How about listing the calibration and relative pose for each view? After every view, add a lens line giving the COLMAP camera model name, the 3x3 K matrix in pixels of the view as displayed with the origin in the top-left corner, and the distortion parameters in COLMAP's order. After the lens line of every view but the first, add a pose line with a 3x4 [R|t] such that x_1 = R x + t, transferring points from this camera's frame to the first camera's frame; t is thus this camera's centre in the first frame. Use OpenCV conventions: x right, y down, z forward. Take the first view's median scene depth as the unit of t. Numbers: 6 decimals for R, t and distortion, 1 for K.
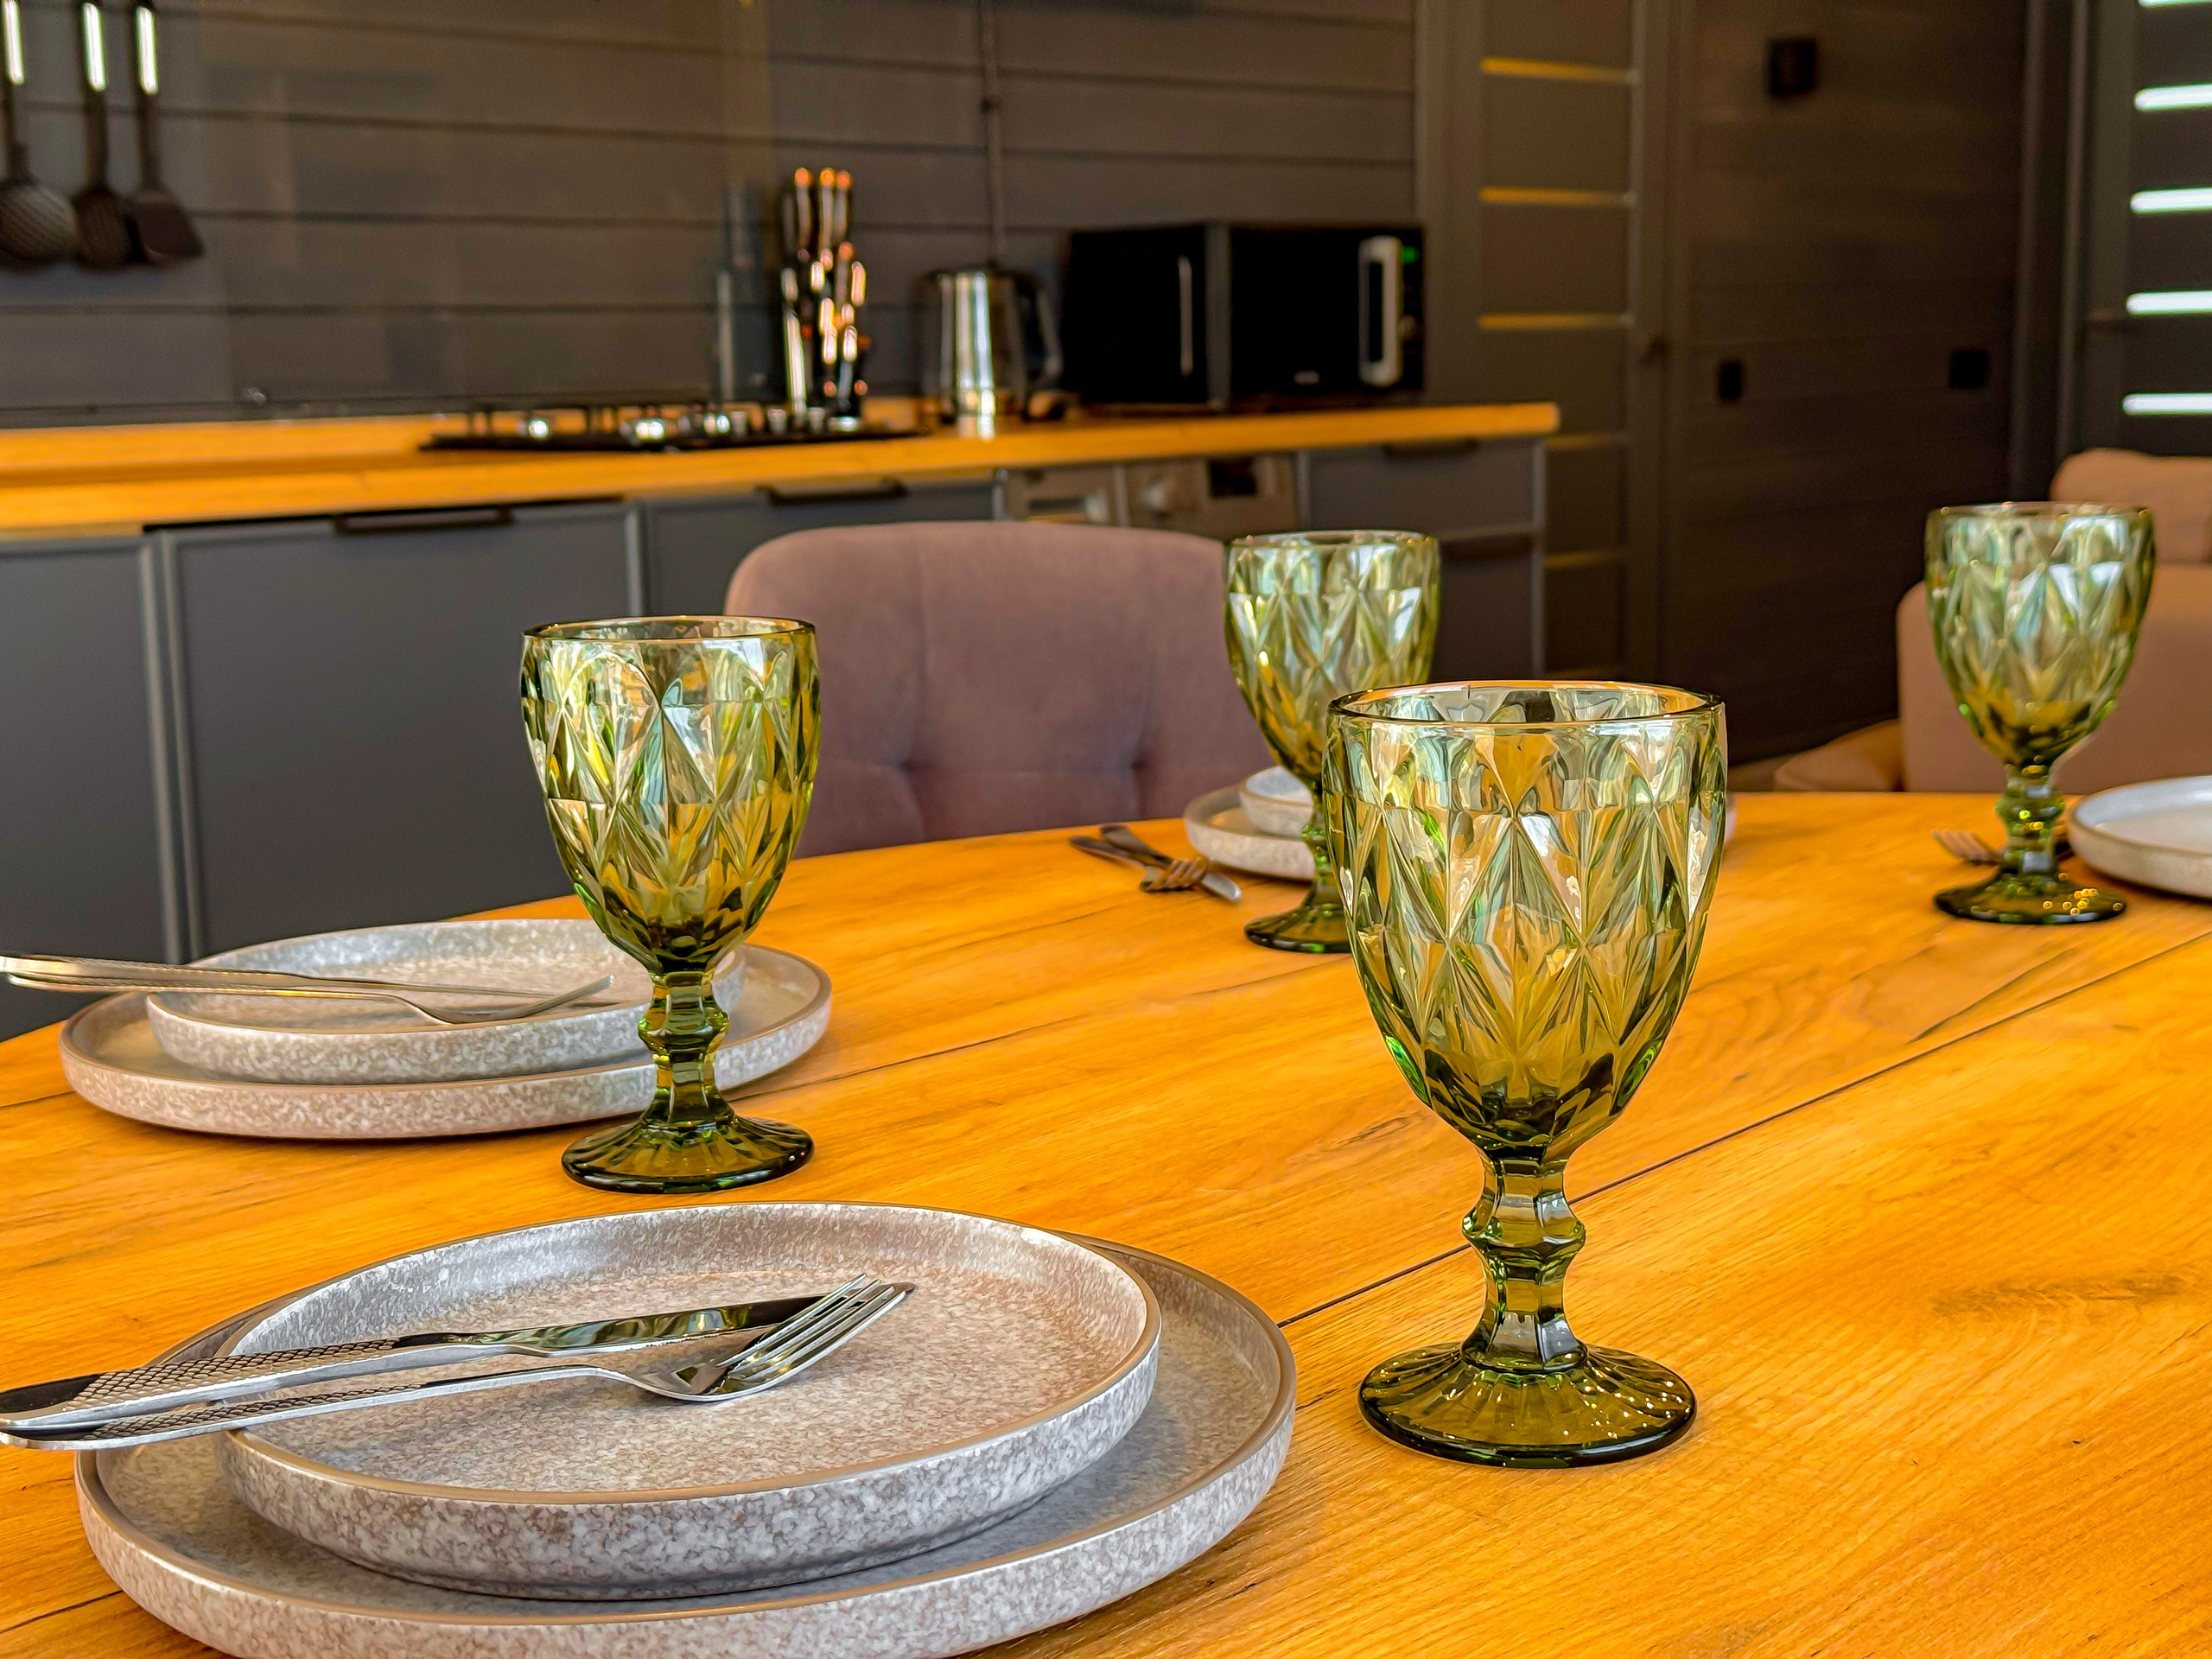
lens RADIAL K [[3132.9, 0, 1120.5], [0, 3132.9, 828.7], [0, 0, 1]] dist [0.131565, 0.000000]
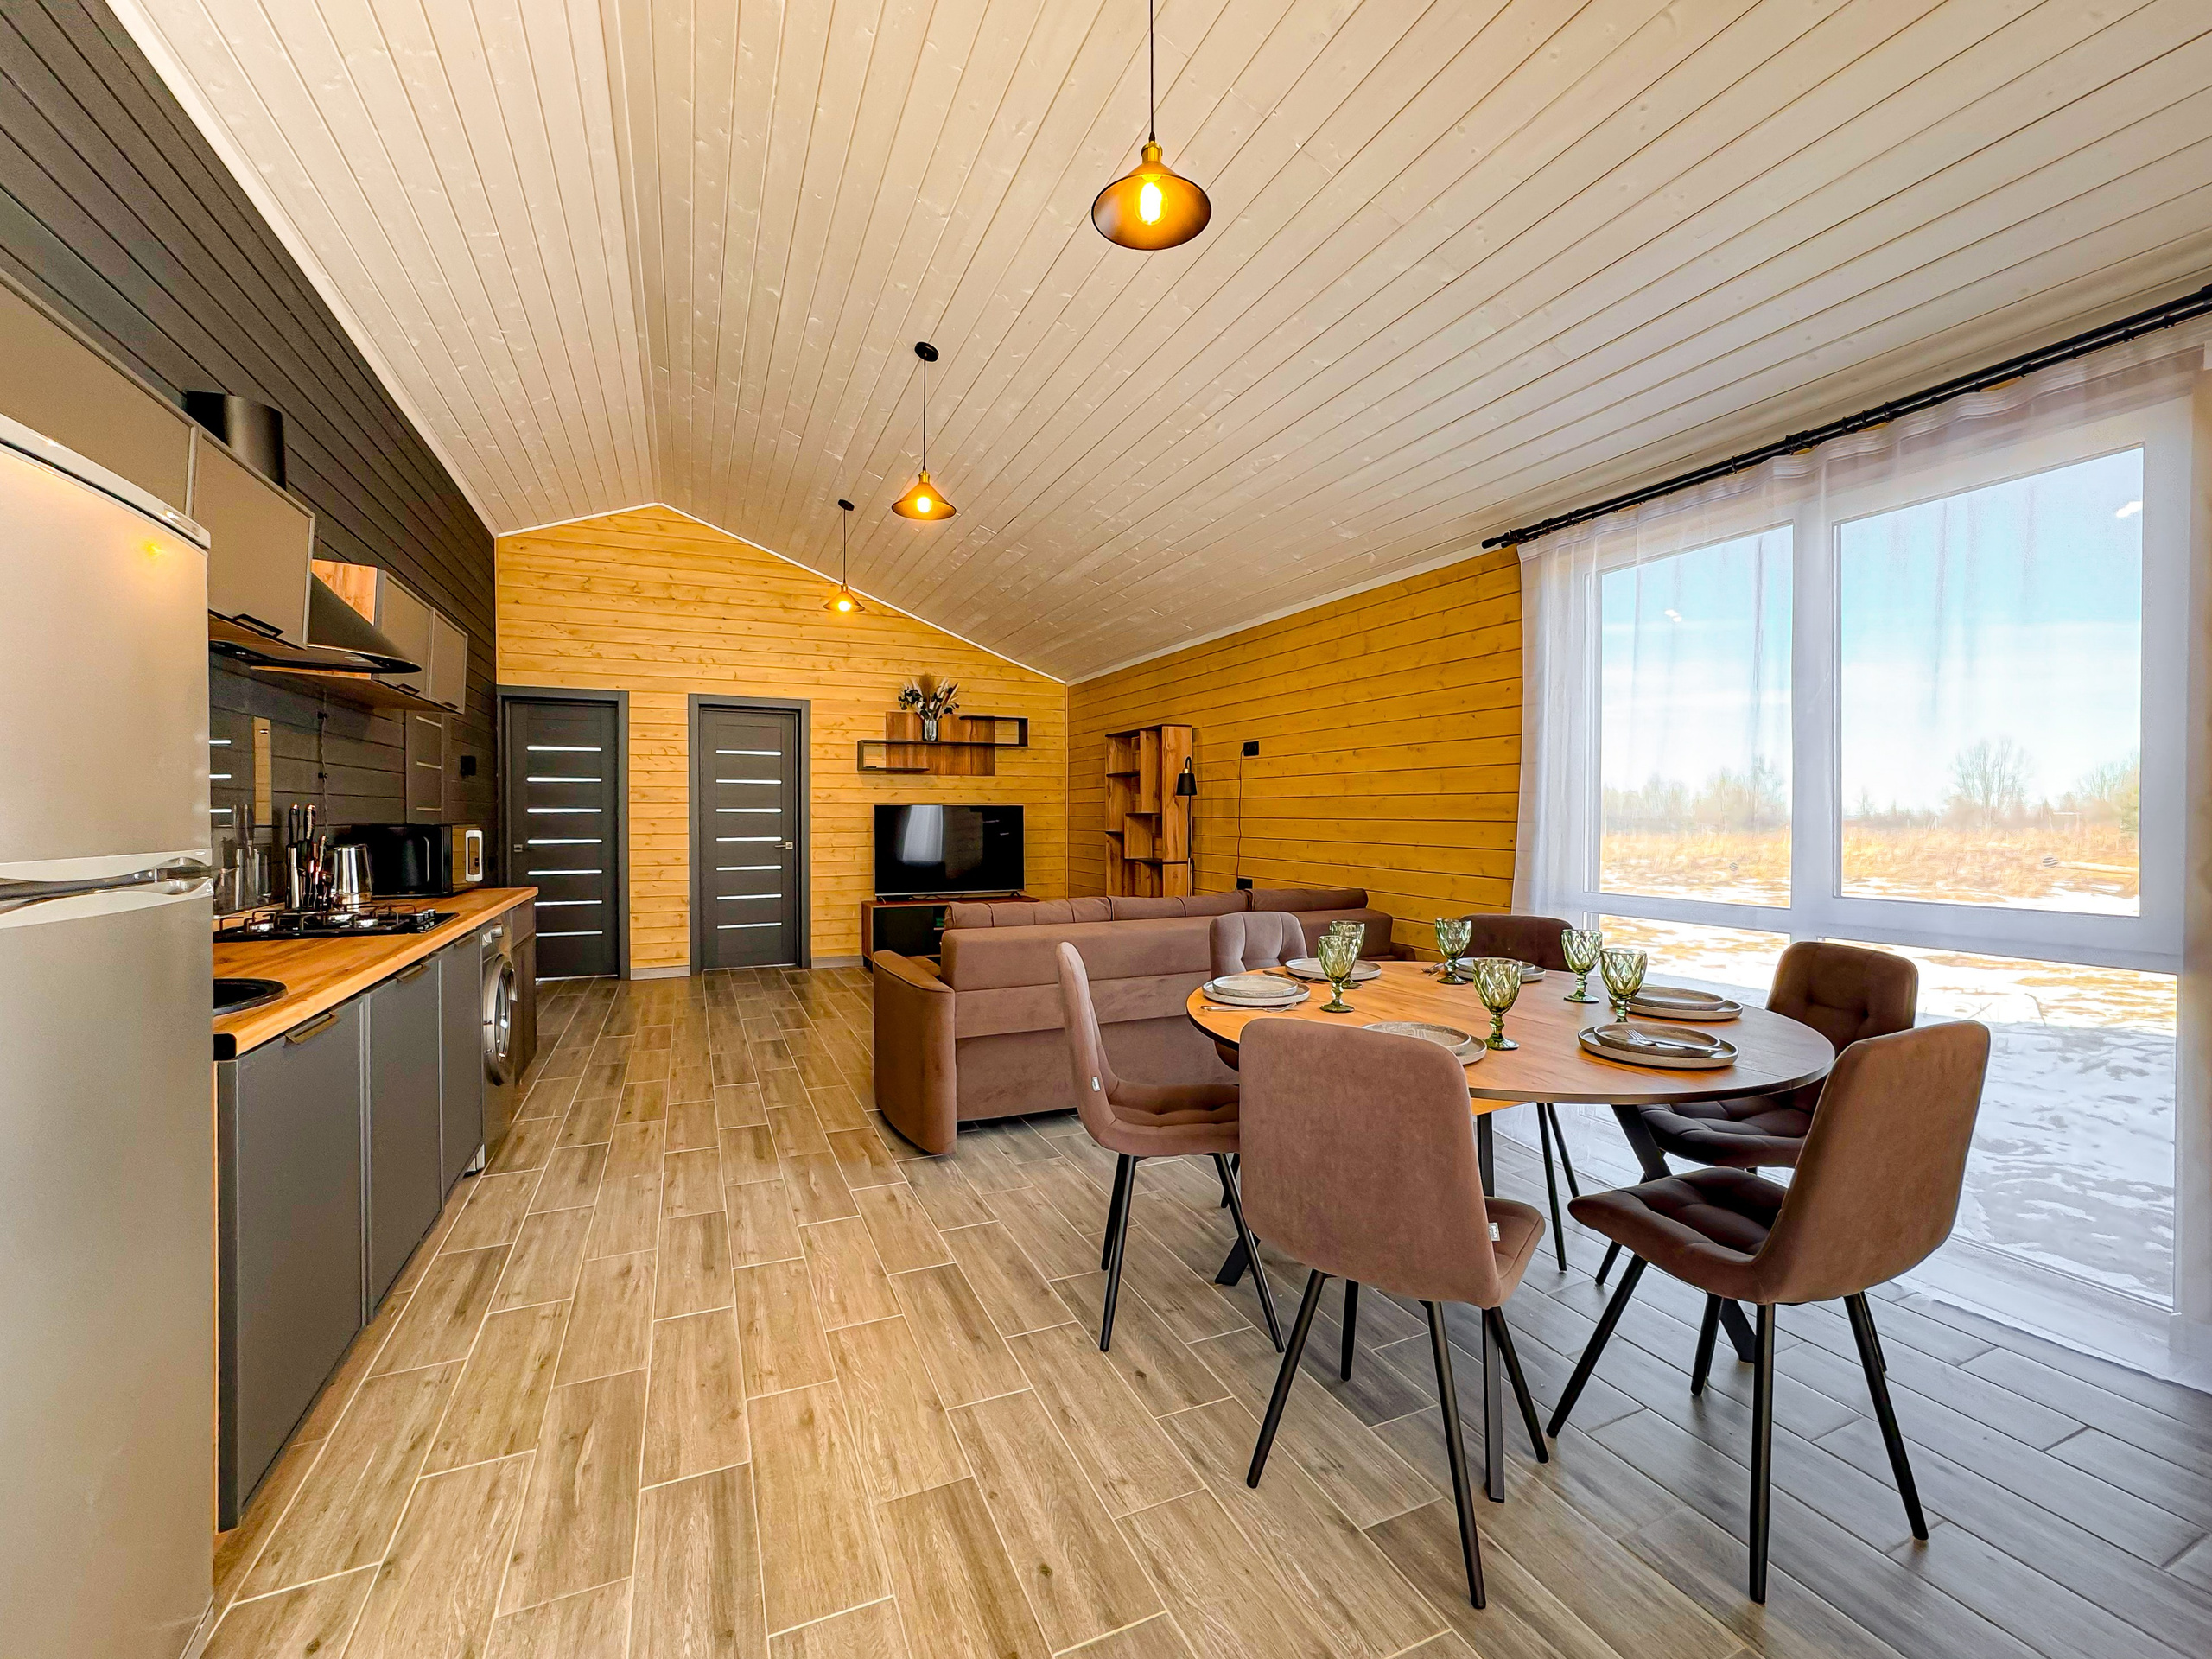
lens RADIAL K [[914.6, 0, 1094.3], [0, 914.6, 818.7], [0, 0, 1]] dist [-0.004987, 0.000443]
pose [[0.421997, 0.015989, 0.906456, -1.869182], [0.130264, 0.988400, -0.078078, -0.290063], [-0.897190, 0.151027, 0.415019, 0.822944]]
